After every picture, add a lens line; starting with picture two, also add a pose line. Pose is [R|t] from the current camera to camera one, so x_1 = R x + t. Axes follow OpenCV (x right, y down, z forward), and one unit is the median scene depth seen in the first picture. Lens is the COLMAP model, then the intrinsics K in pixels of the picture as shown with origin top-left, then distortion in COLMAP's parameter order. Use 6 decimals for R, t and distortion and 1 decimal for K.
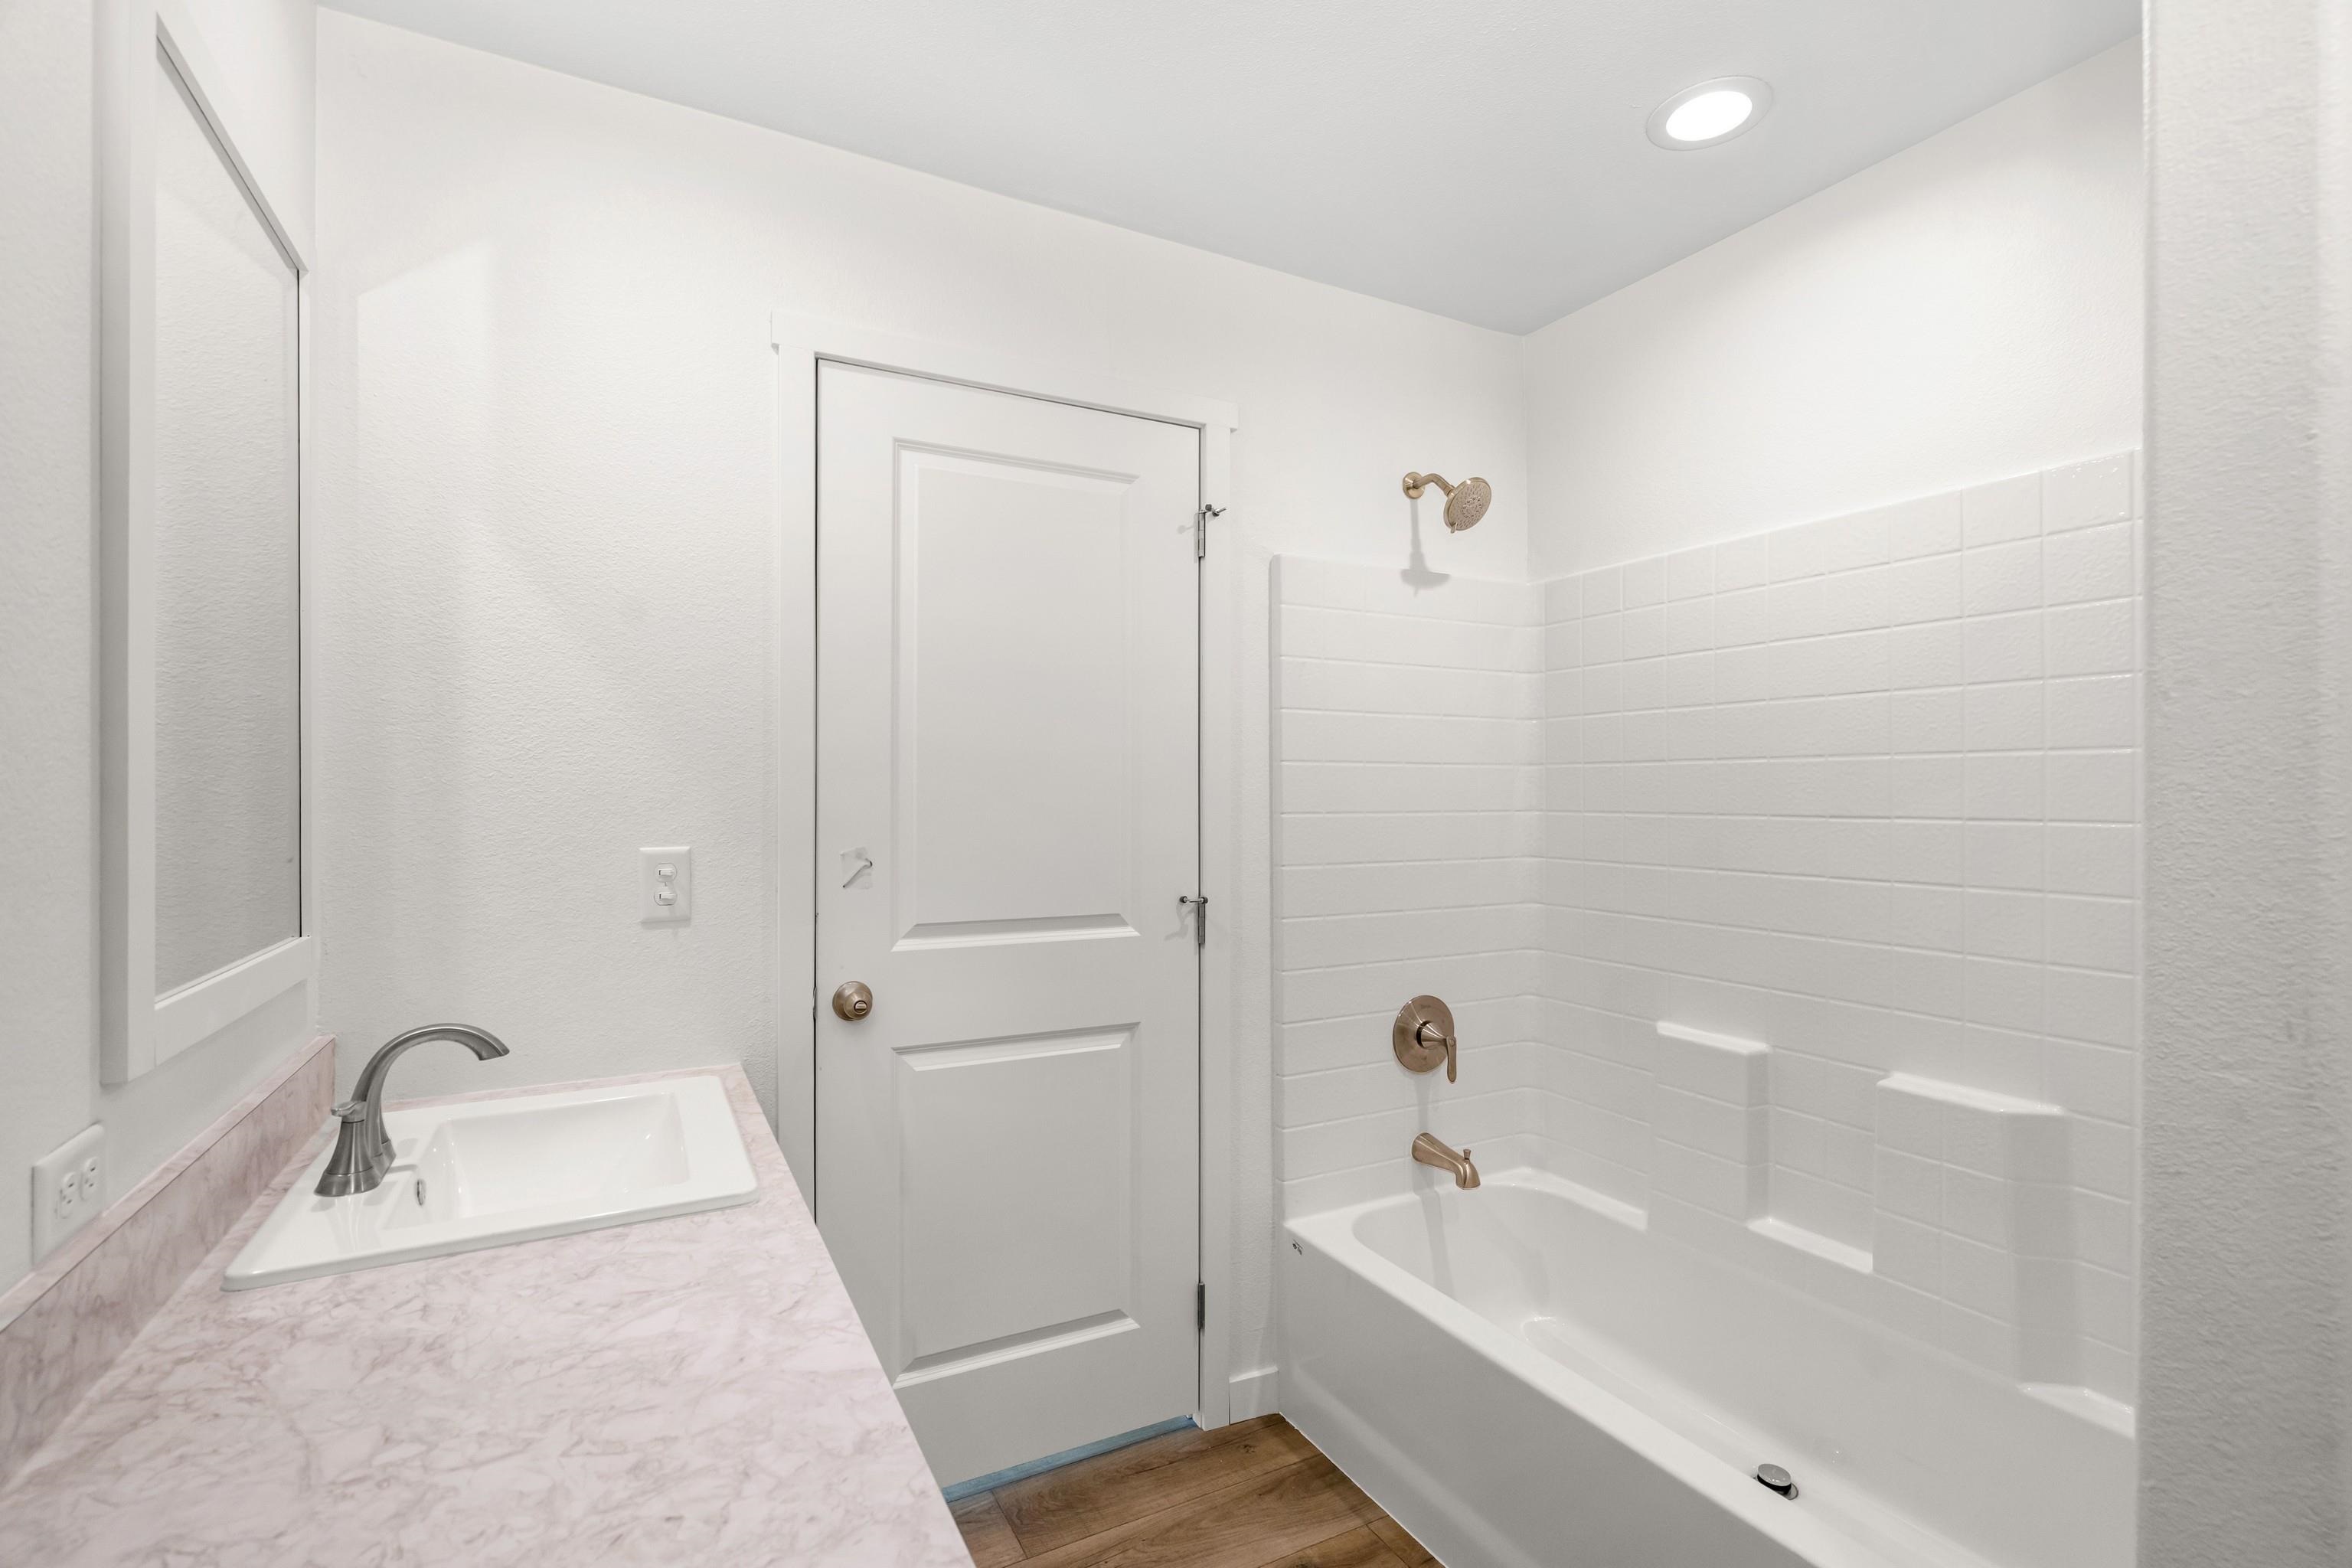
lens RADIAL K [[1069.6, 0, 1176.0], [0, 1069.6, 784.0], [0, 0, 1]] dist [-0.000042, 0.000206]
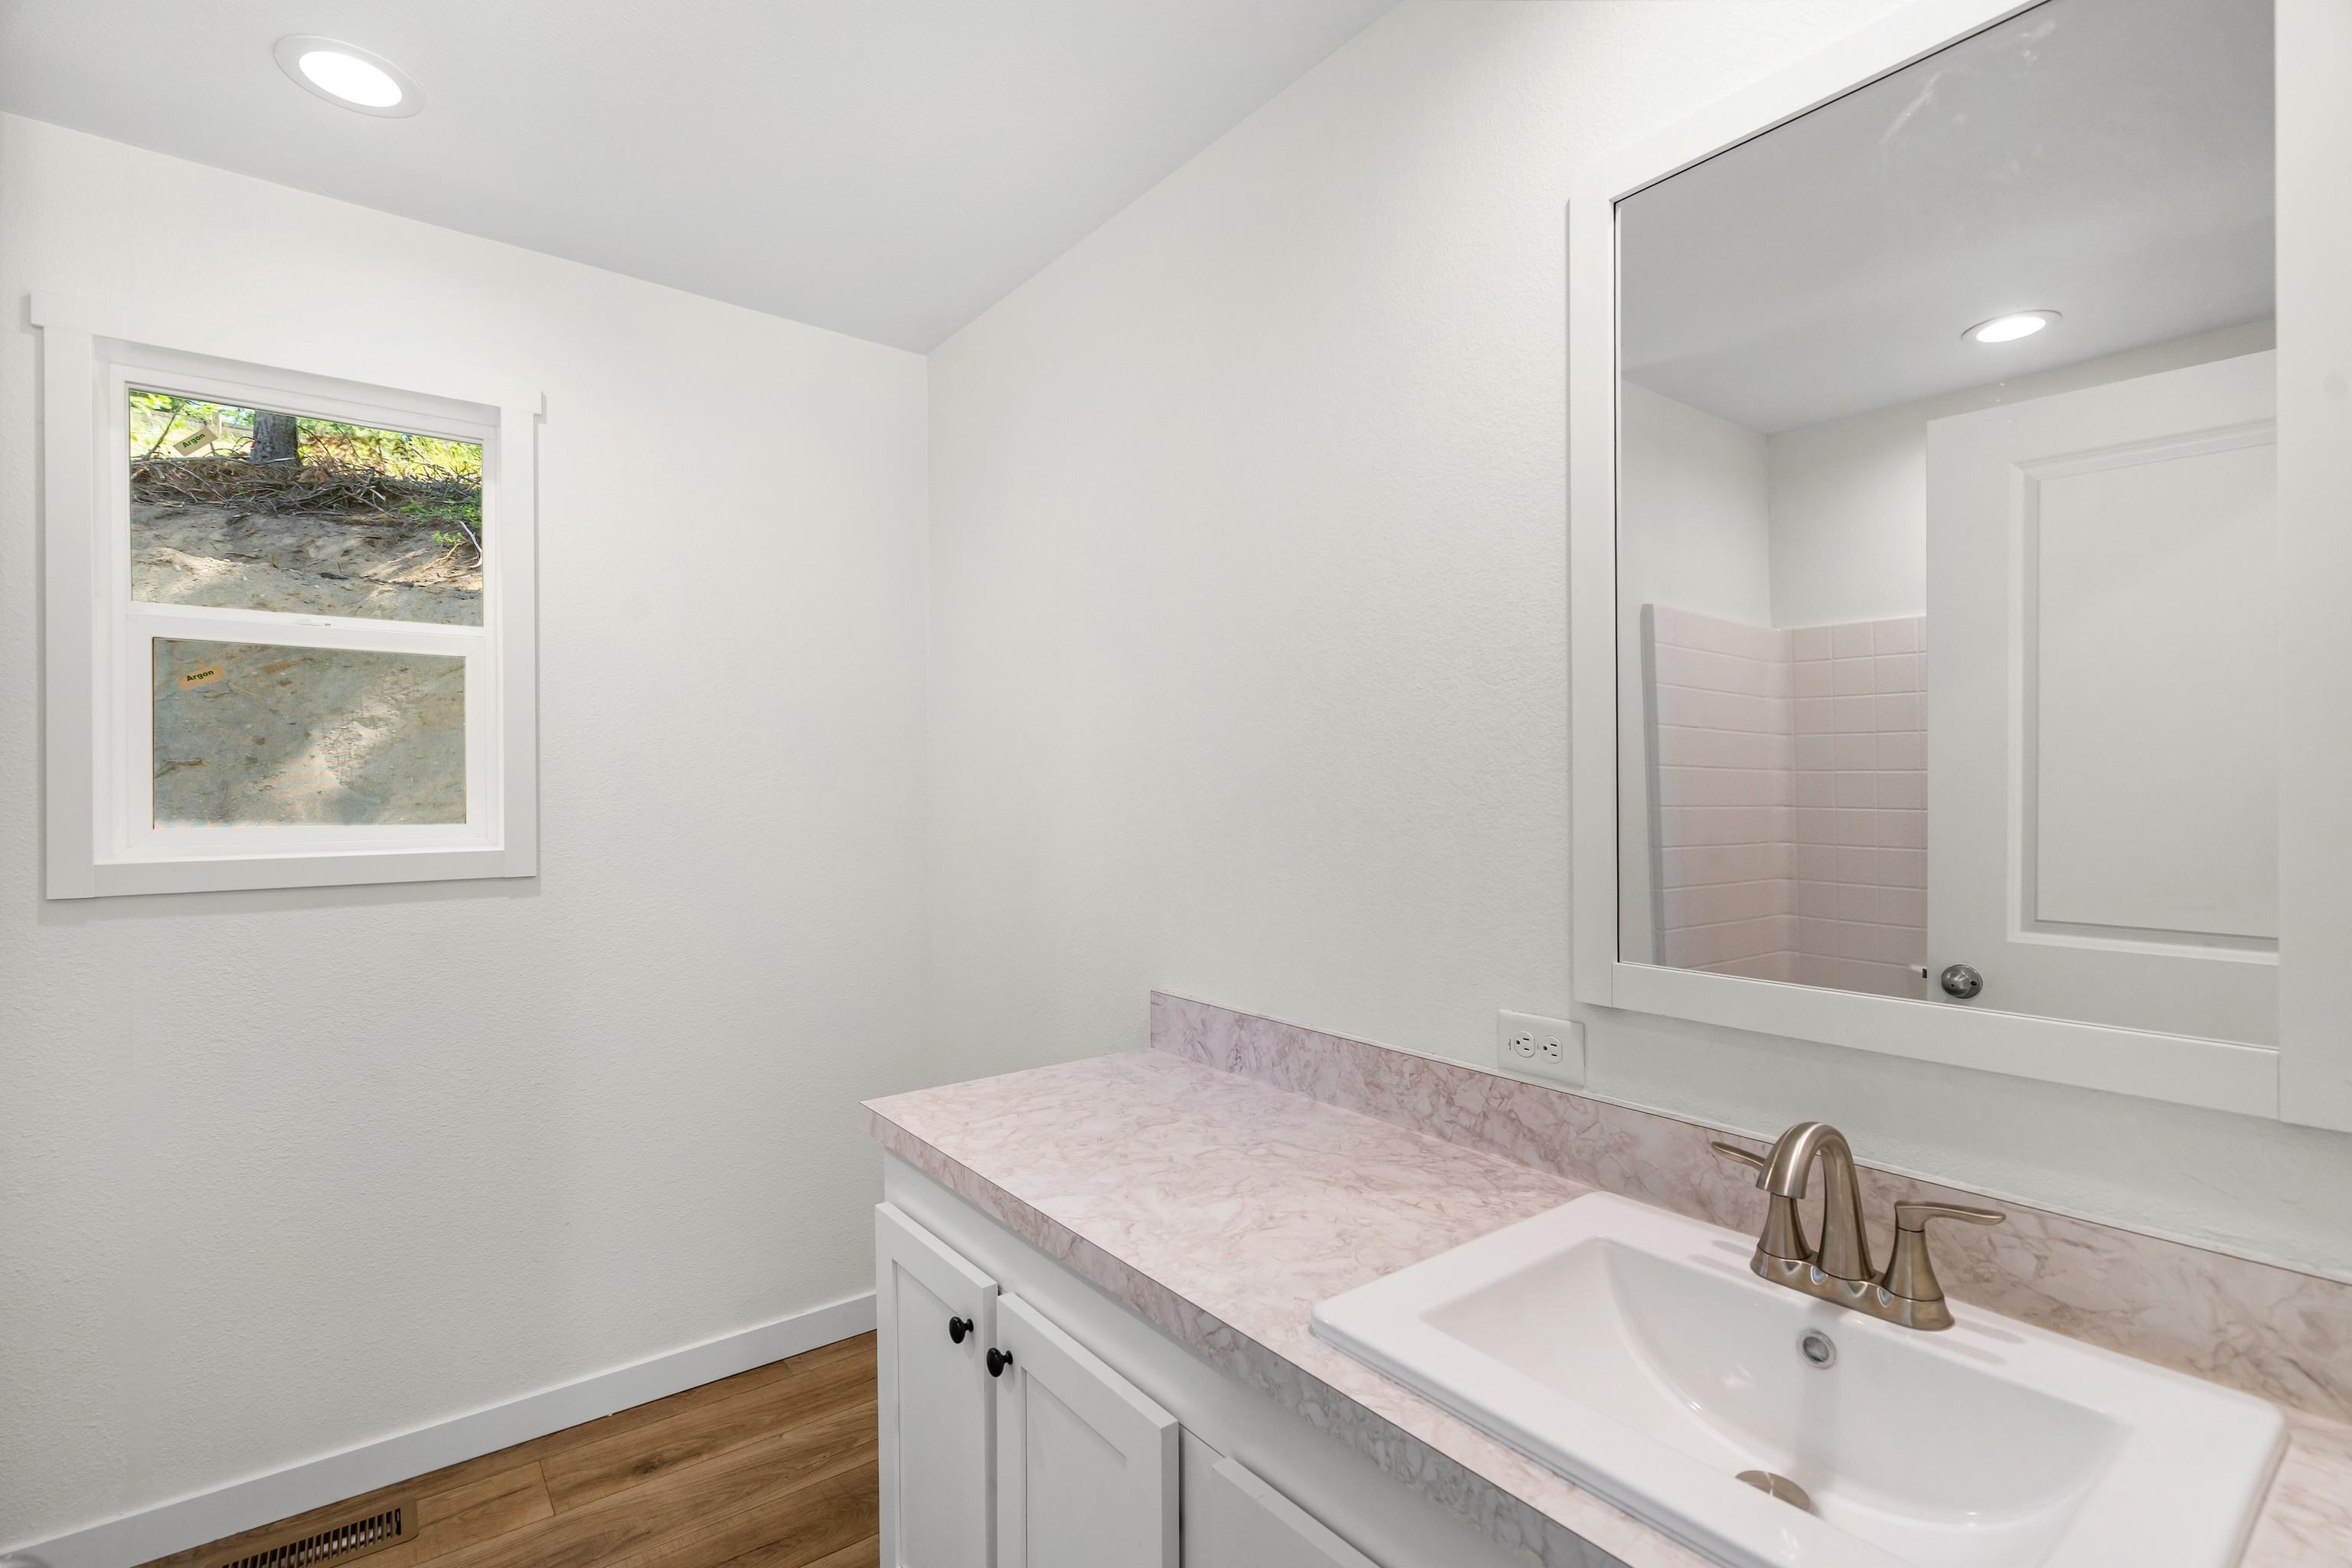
lens RADIAL K [[1069.6, 0, 1176.0], [0, 1069.6, 784.0], [0, 0, 1]] dist [-0.000042, 0.000206]
pose [[-0.985299, -0.000461, -0.170840, -0.228886], [0.002132, 0.999885, -0.014994, 0.012279], [0.170827, -0.015137, -0.985185, 2.418591]]
